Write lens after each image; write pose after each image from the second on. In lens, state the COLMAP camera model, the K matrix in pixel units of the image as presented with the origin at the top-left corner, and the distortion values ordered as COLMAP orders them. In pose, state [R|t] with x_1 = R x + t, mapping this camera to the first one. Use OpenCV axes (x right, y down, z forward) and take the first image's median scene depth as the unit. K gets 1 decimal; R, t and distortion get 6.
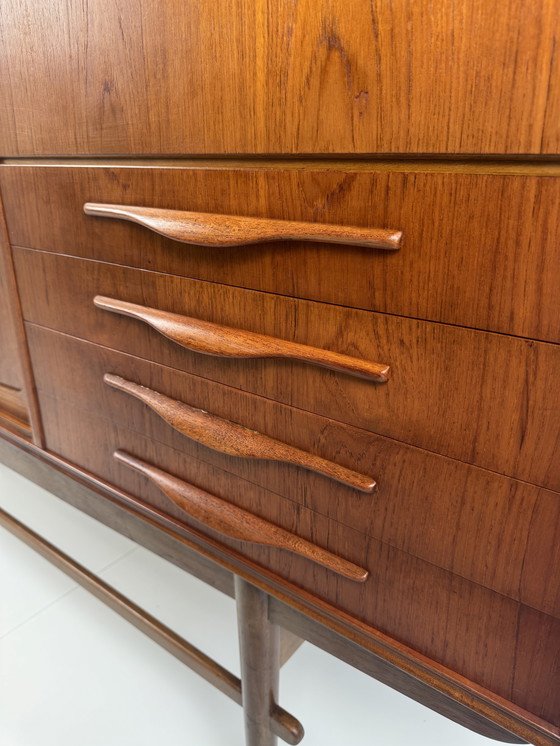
lens RADIAL K [[527.2, 0, 283.2], [0, 527.2, 375.4], [0, 0, 1]] dist [0.073394, -0.101547]
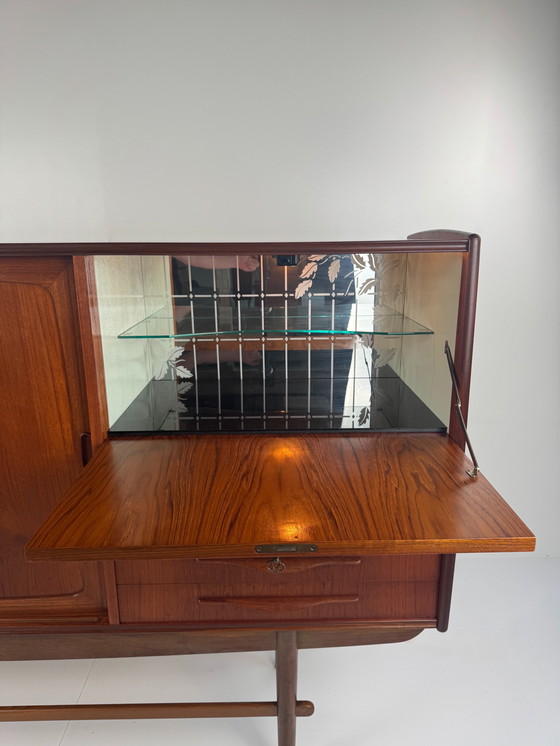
lens RADIAL K [[527.2, 0, 285.0], [0, 527.2, 371.6], [0, 0, 1]] dist [0.073394, -0.101547]
pose [[0.790740, -0.166359, 0.589113, -1.484972], [0.236356, 0.970709, -0.043132, -0.660138], [-0.564682, 0.173347, 0.806898, -1.052088]]
